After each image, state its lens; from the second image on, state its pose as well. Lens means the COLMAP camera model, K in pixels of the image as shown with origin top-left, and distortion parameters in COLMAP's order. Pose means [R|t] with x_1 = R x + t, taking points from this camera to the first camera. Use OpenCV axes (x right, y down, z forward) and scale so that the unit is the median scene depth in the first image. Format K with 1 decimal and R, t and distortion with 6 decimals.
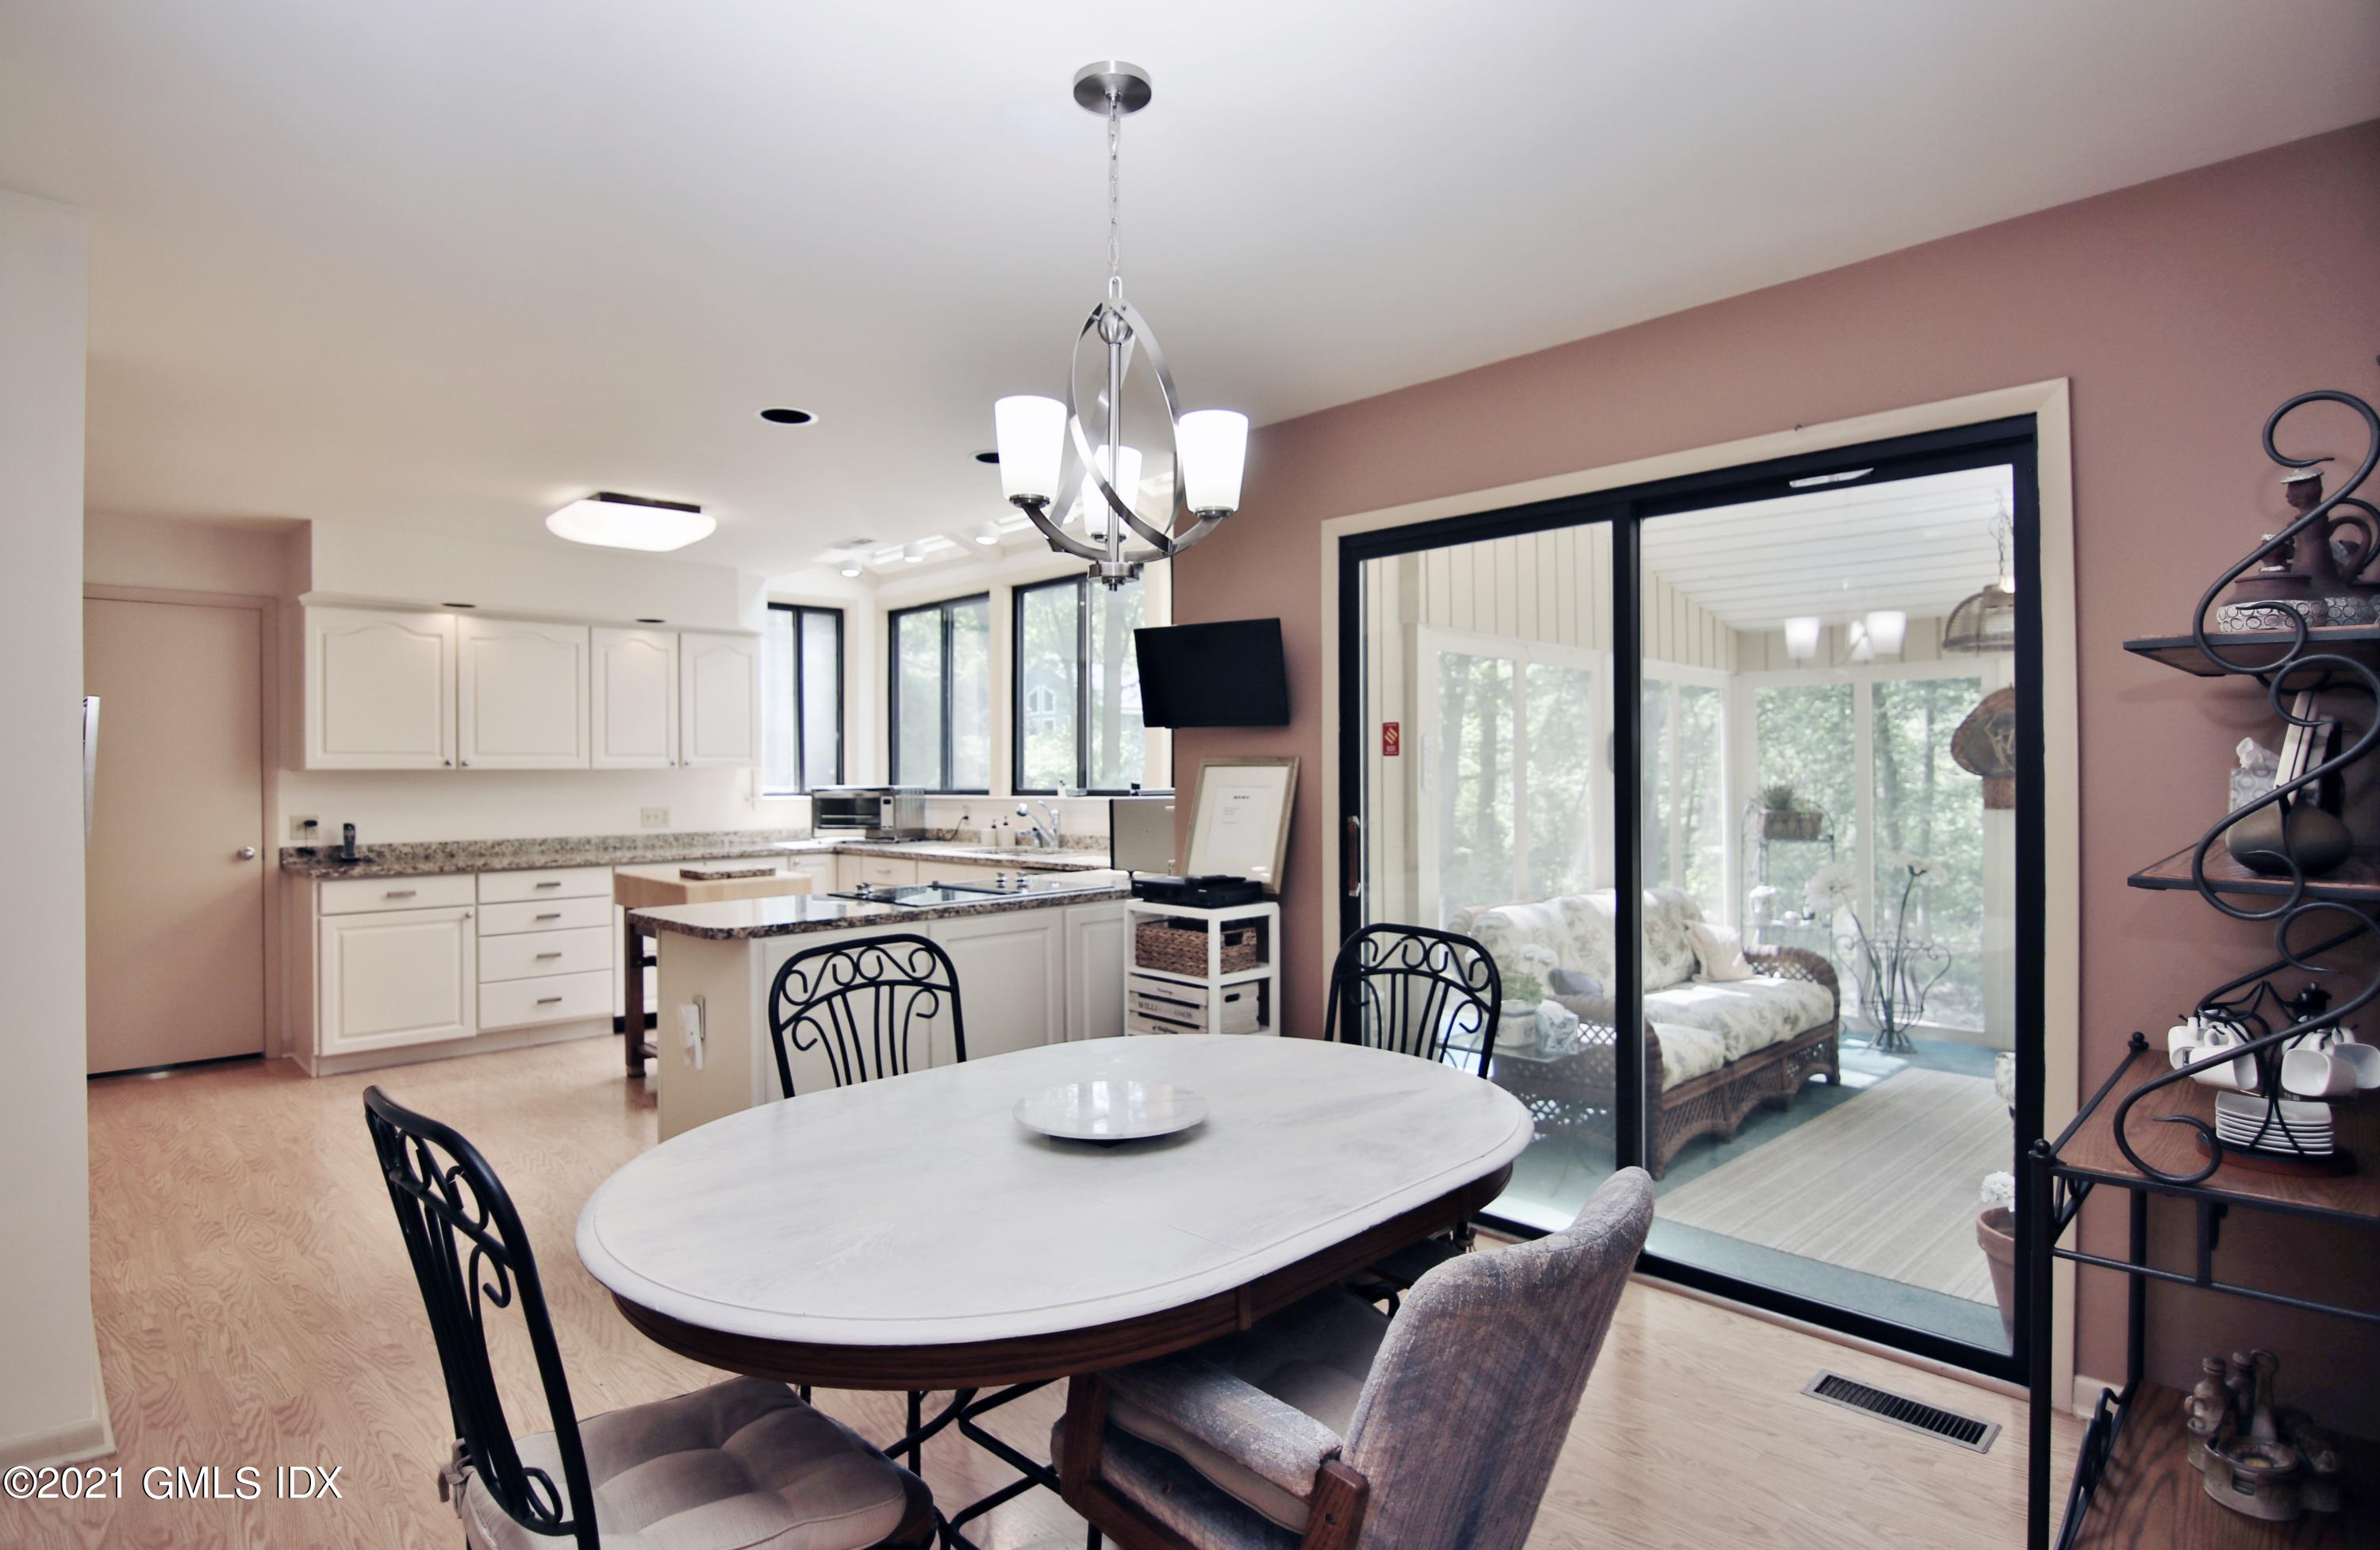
lens RADIAL K [[1220.9, 0, 1186.4], [0, 1220.9, 766.4], [0, 0, 1]] dist [-0.014709, -0.002721]
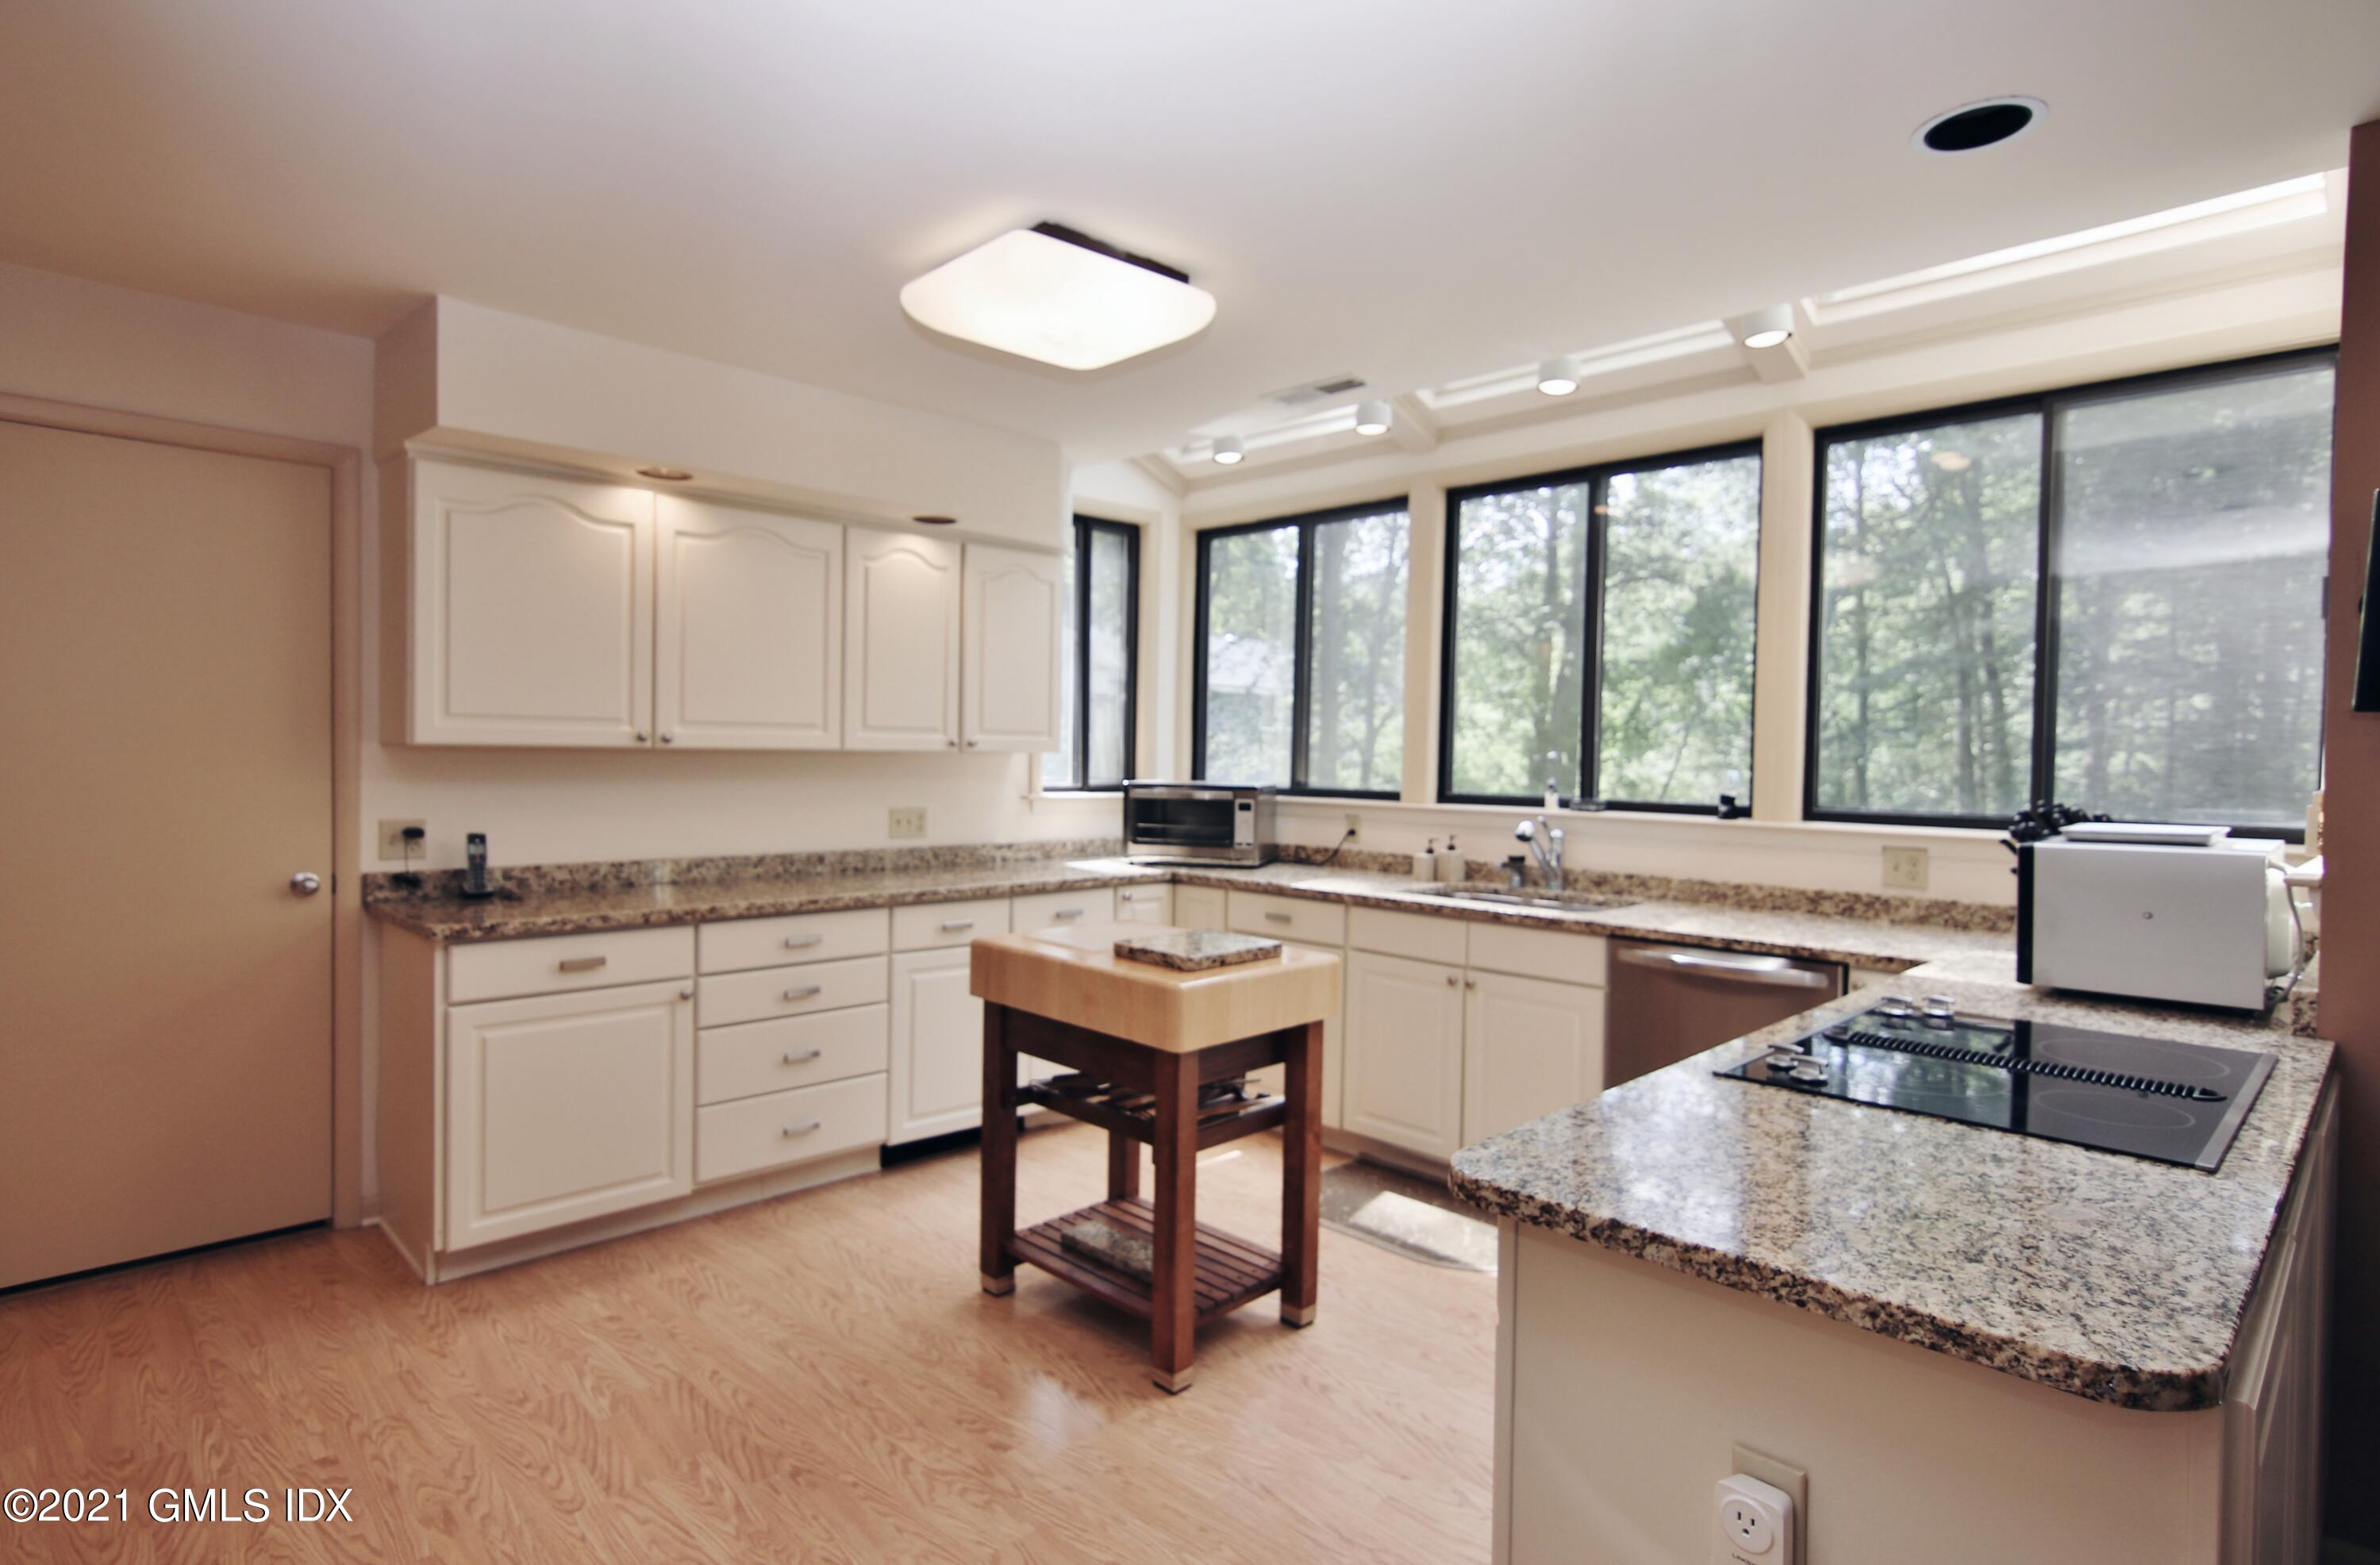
lens RADIAL K [[1228.9, 0, 1187.9], [0, 1228.9, 779.2], [0, 0, 1]] dist [0.000057, 0.000482]
pose [[0.999719, 0.023695, -0.001155, -0.331075], [-0.023654, 0.999333, 0.027810, -0.005271], [0.001813, -0.027775, 0.999613, 0.383467]]
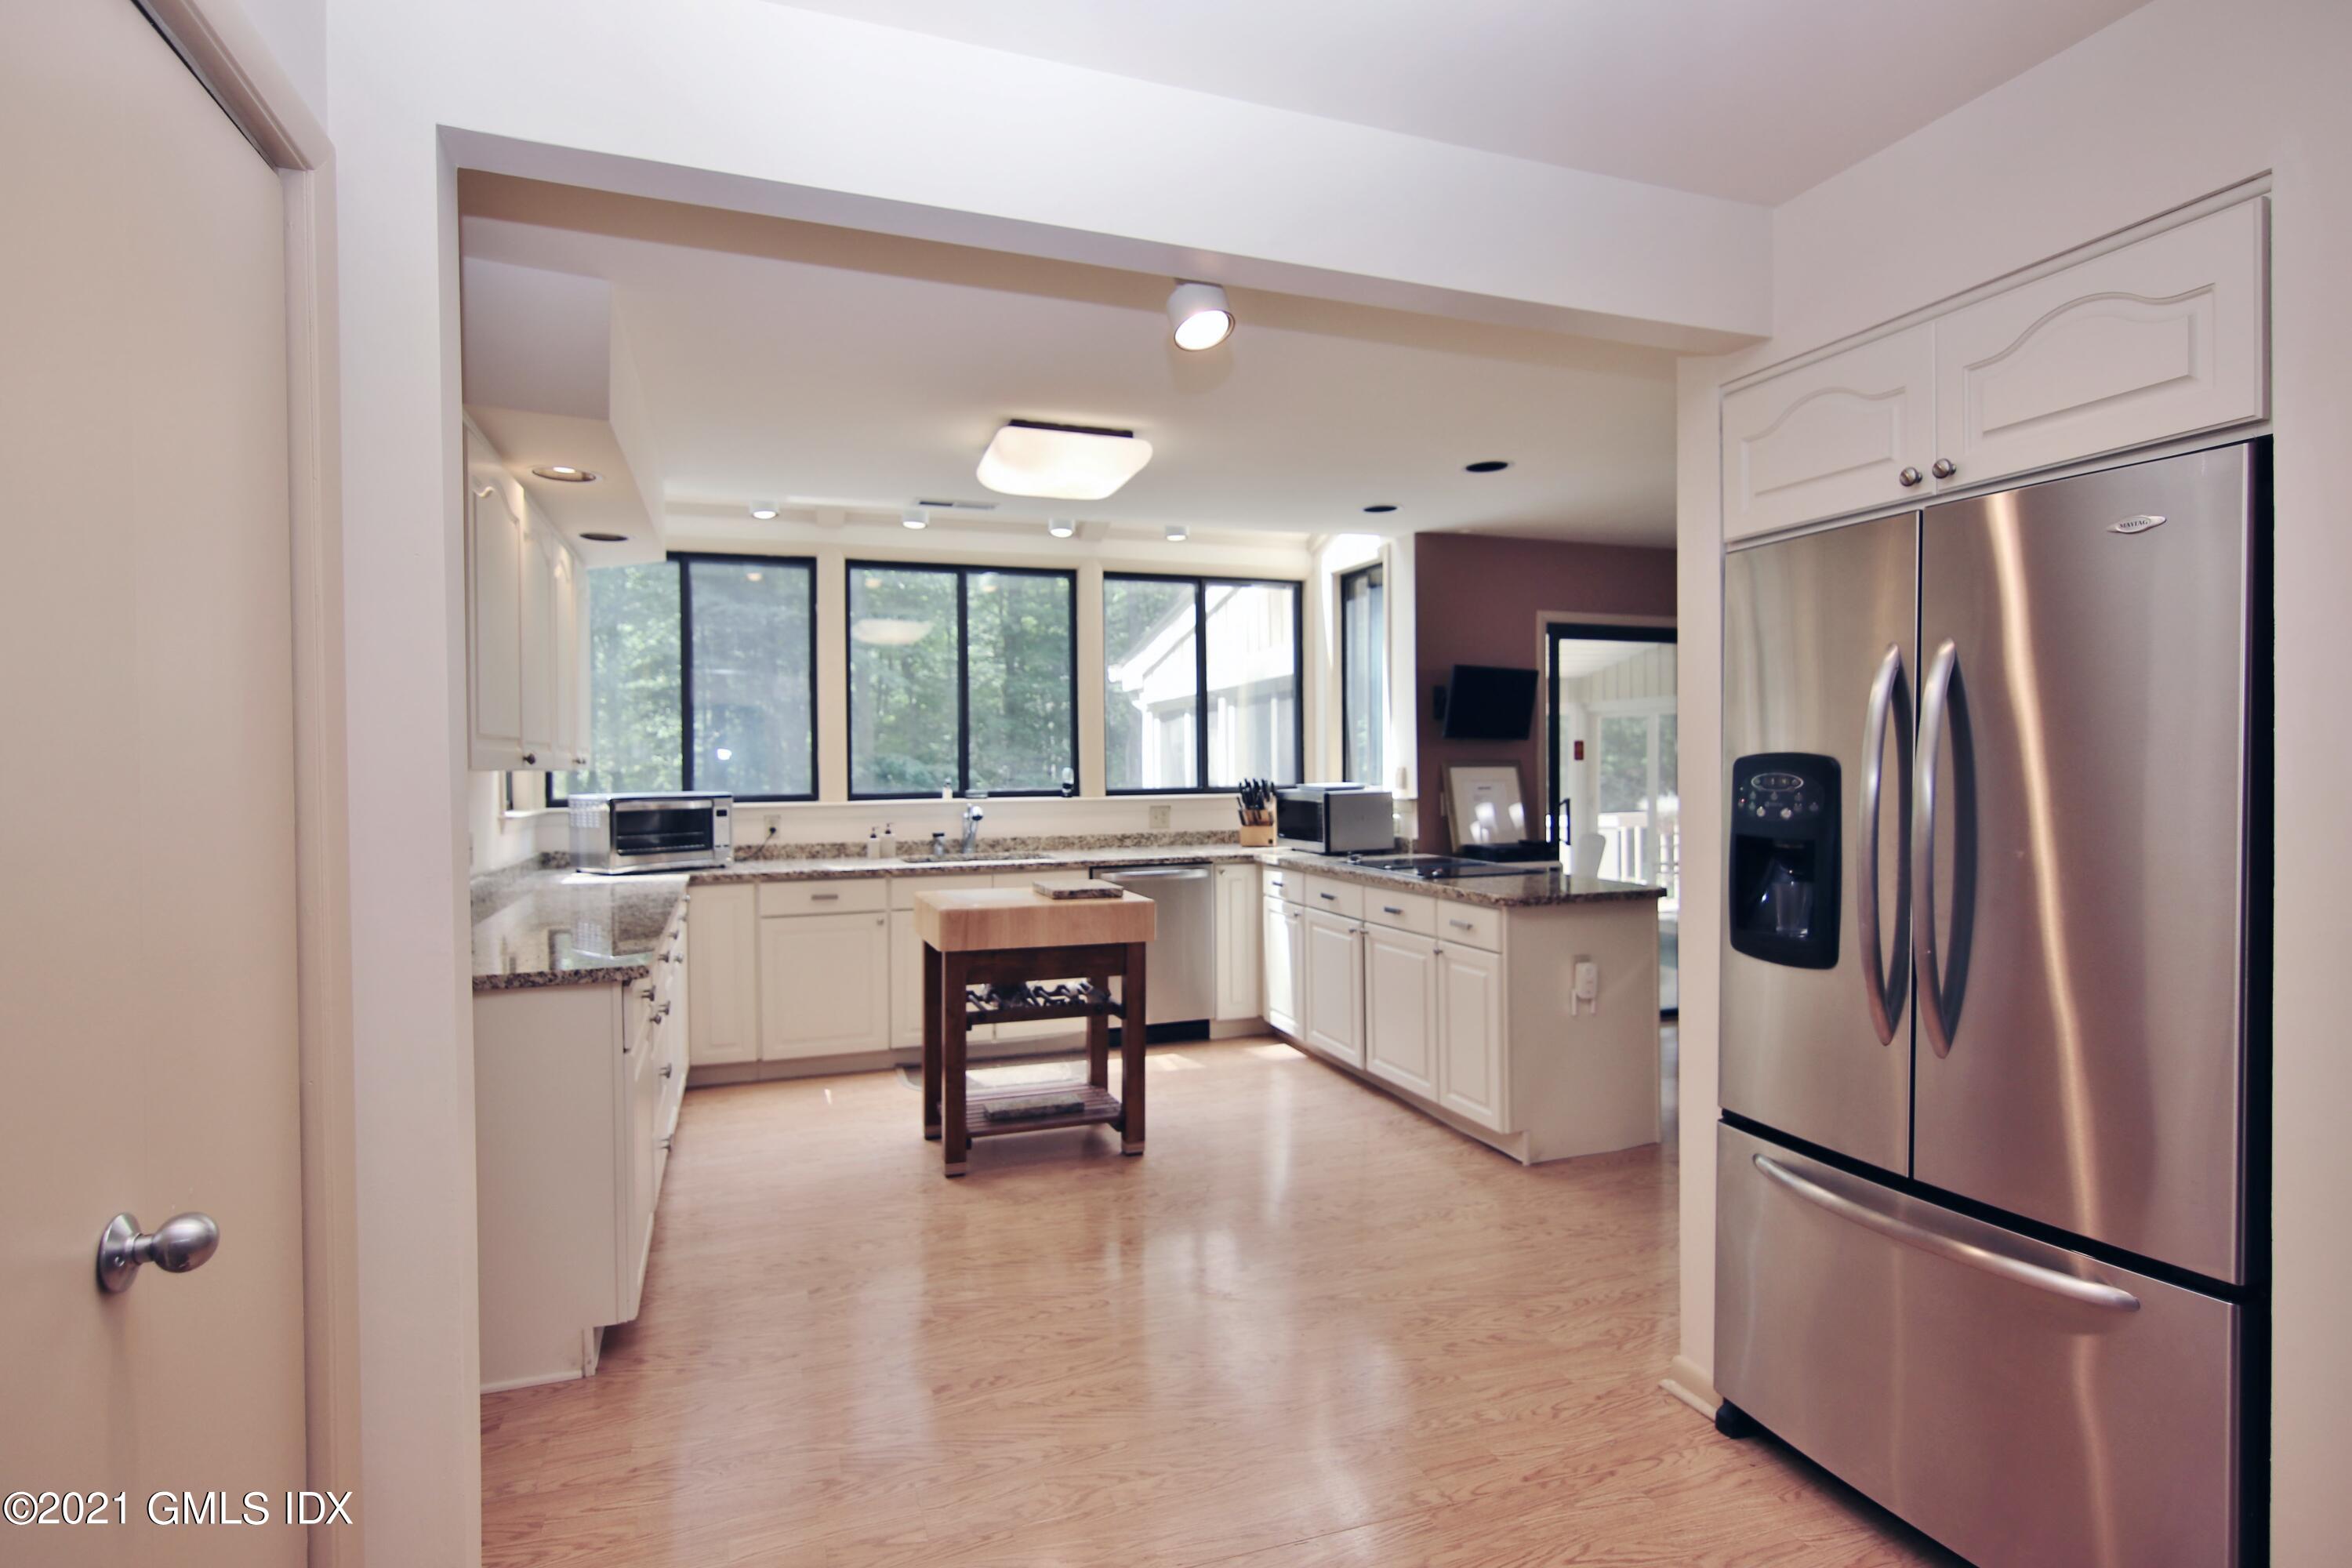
lens RADIAL K [[1214.4, 0, 1172.8], [0, 1214.4, 785.8], [0, 0, 1]] dist [0.000057, 0.000482]
pose [[0.409918, -0.013028, 0.912029, -0.987780], [-0.000948, 0.999891, 0.014709, 0.000845], [-0.912122, -0.006894, 0.409861, 0.513236]]
